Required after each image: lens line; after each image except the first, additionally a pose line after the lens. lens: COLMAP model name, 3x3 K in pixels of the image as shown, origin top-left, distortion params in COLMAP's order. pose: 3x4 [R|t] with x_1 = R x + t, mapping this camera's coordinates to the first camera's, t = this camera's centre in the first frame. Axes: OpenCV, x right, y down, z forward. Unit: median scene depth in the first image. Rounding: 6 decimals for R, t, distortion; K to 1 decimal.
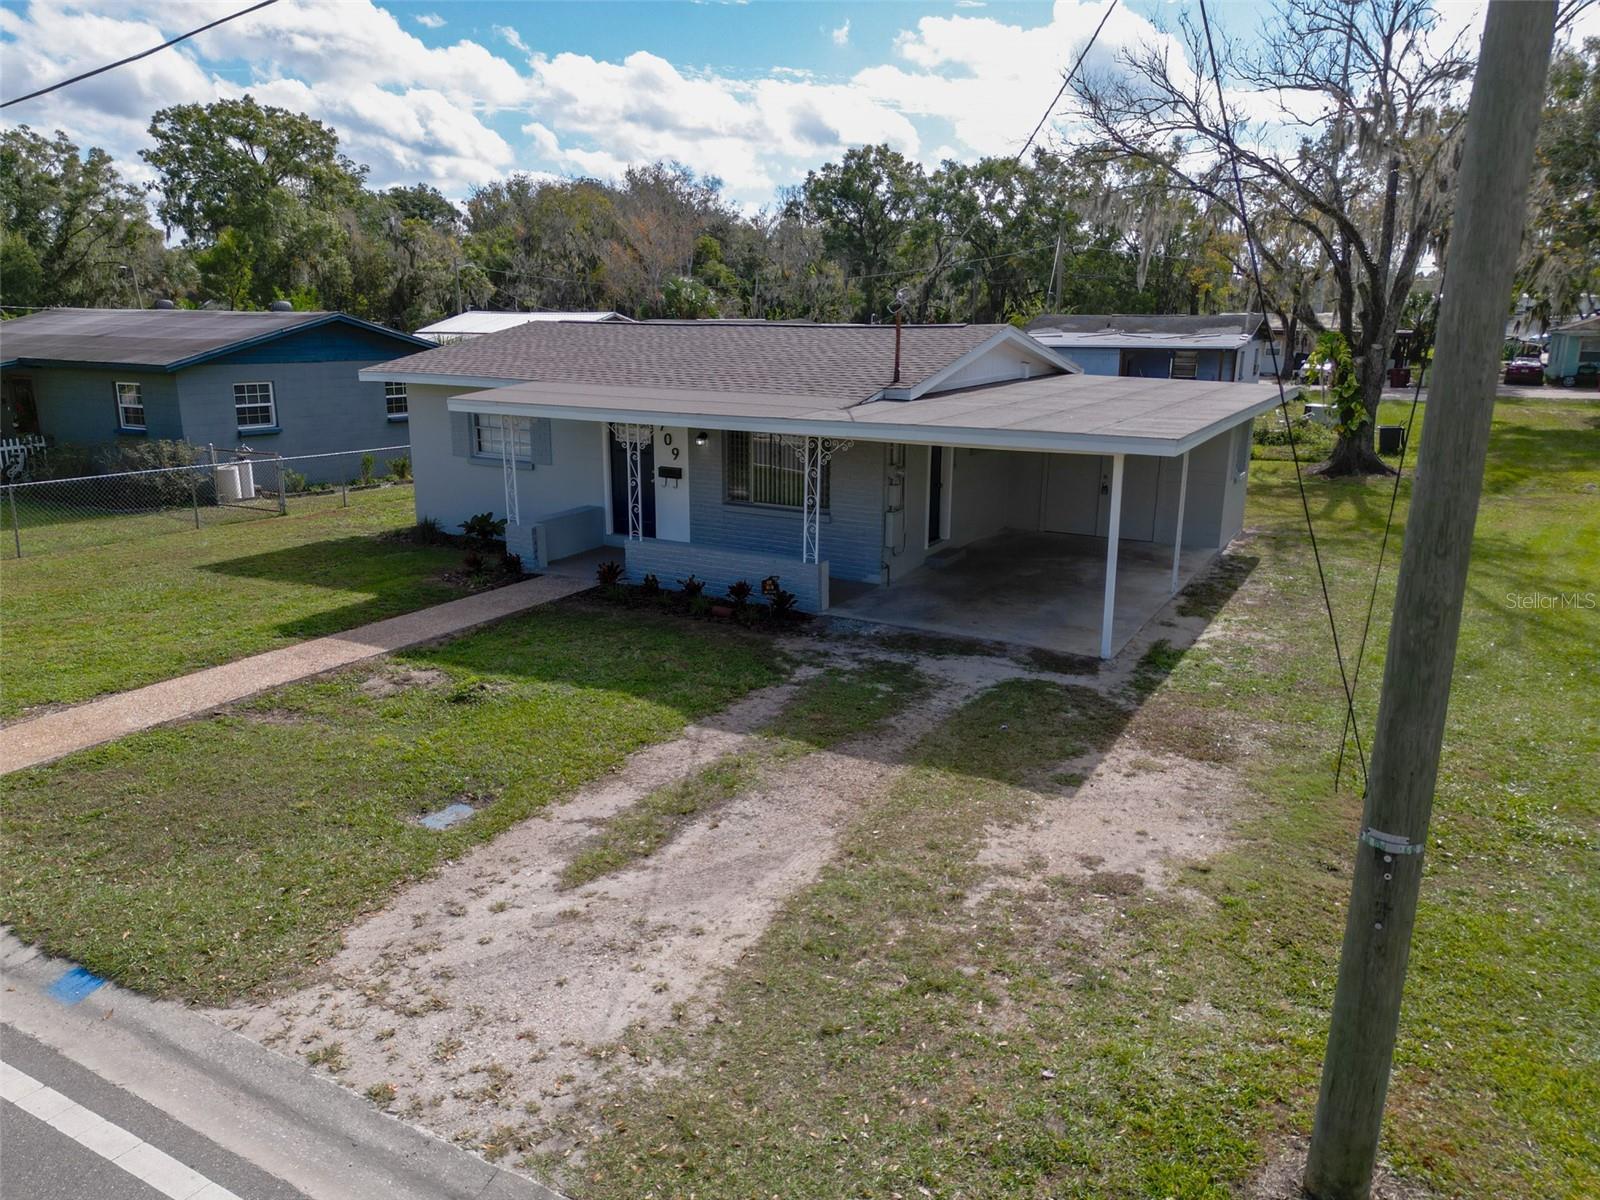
lens RADIAL K [[1131.3, 0, 800.0], [0, 1131.3, 600.0], [0, 0, 1]] dist [0.077377, -0.084498]
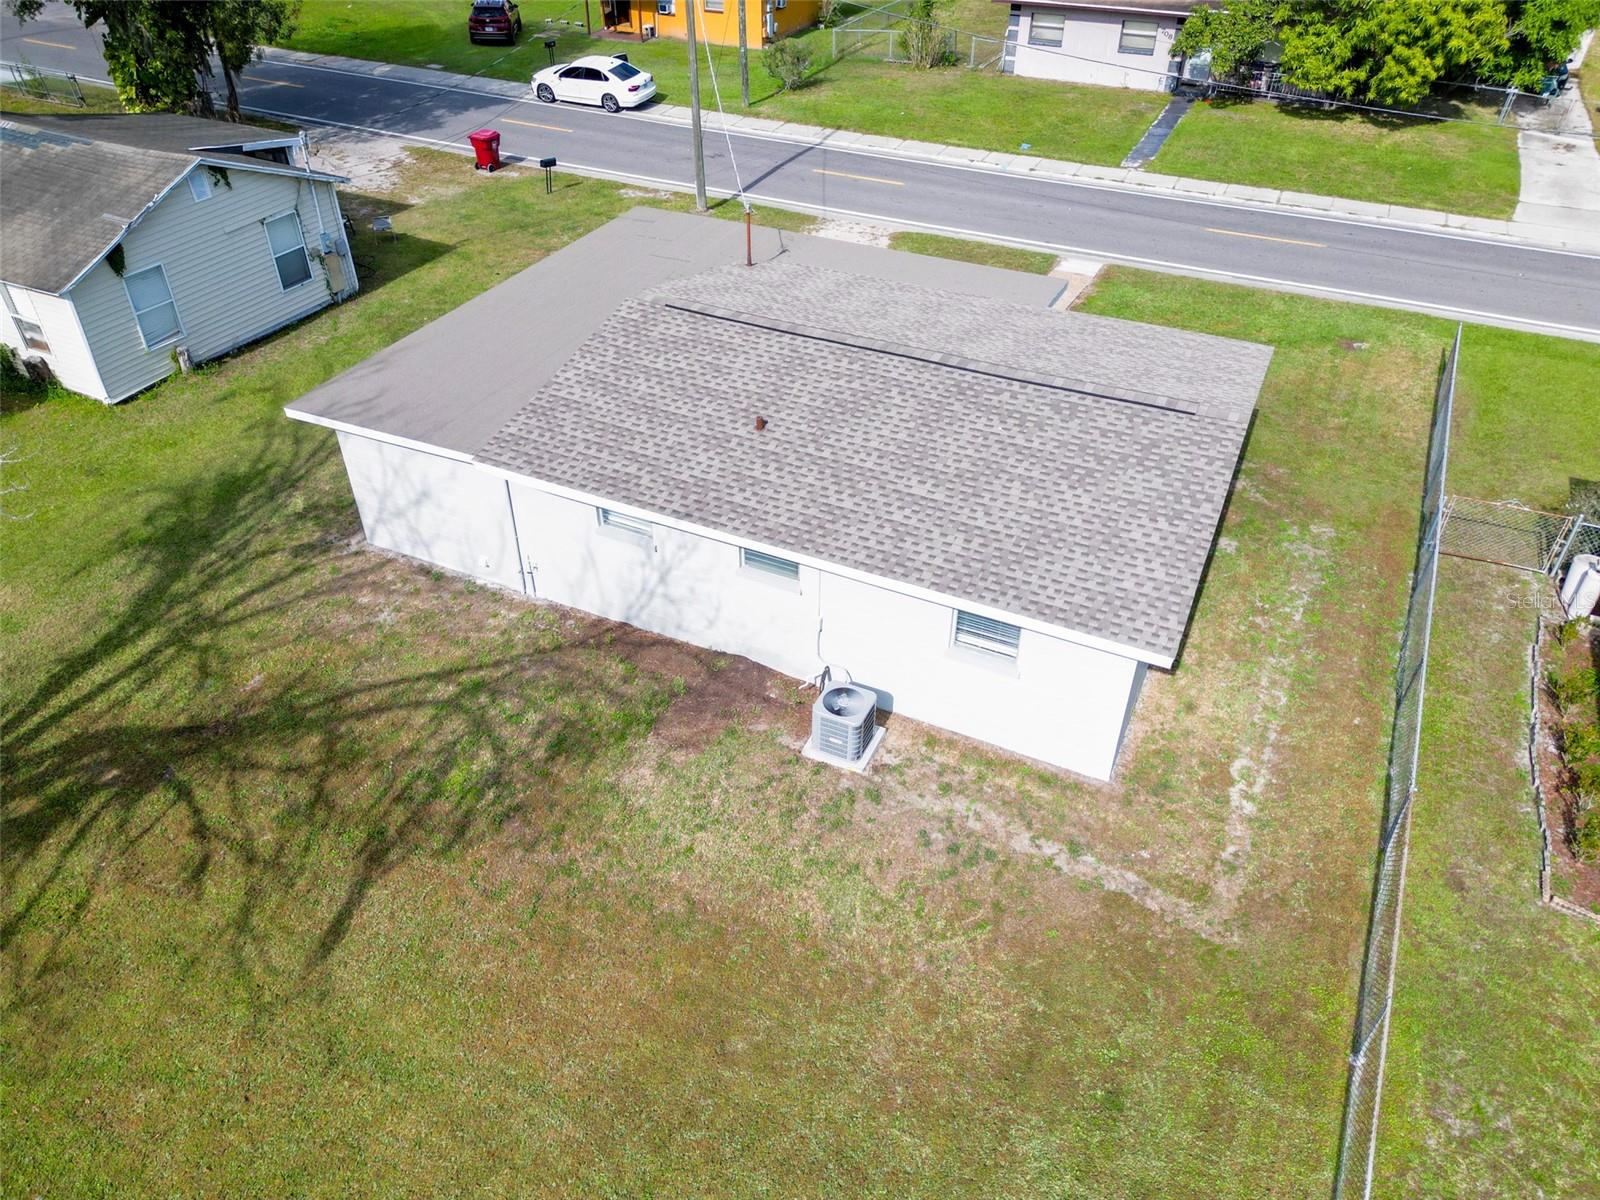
lens RADIAL K [[1131.3, 0, 800.0], [0, 1131.3, 600.0], [0, 0, 1]] dist [0.077377, -0.084498]
pose [[-0.997470, 0.035785, -0.061423, 0.176570], [-0.024868, 0.633802, 0.773096, -1.447707], [0.066595, 0.772667, -0.631308, 3.151957]]
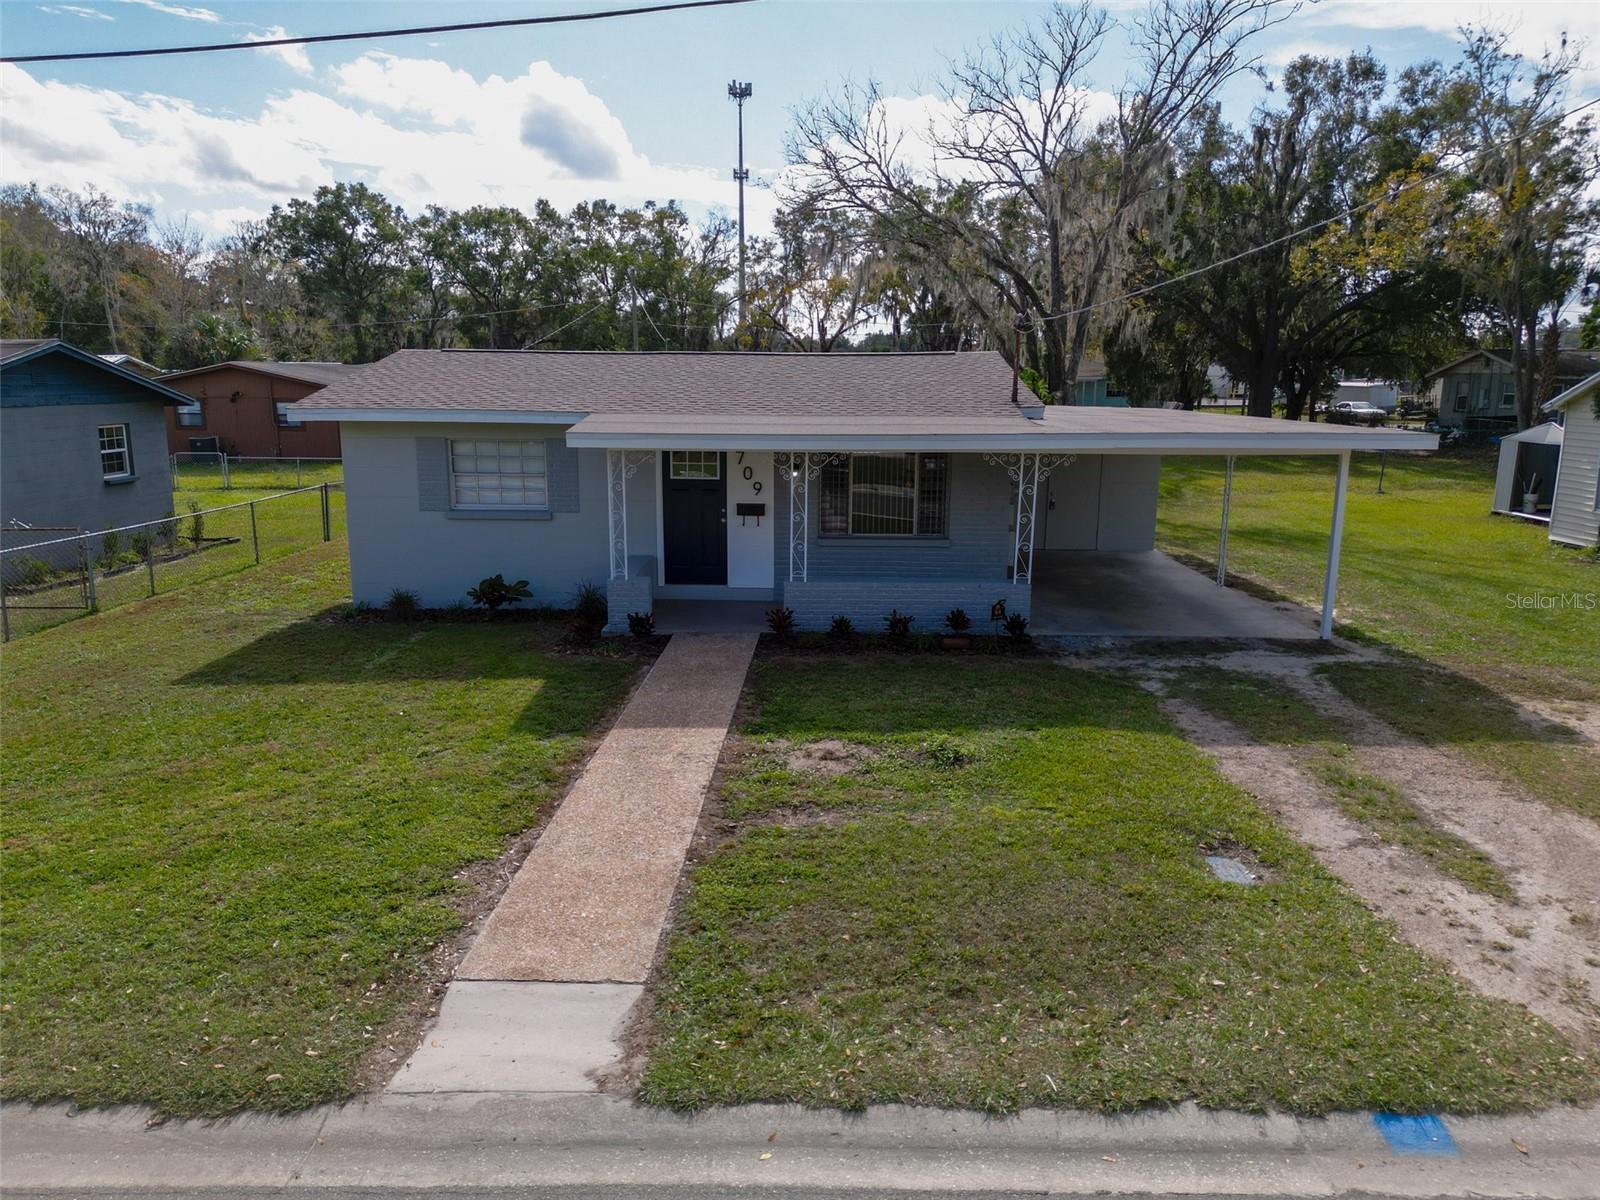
lens RADIAL K [[1131.3, 0, 800.0], [0, 1131.3, 600.0], [0, 0, 1]] dist [0.077377, -0.084498]
pose [[0.876432, -0.096999, 0.471655, -0.808176], [0.118905, 0.992764, -0.016781, -0.032933], [-0.466614, 0.070789, 0.881624, 0.300237]]
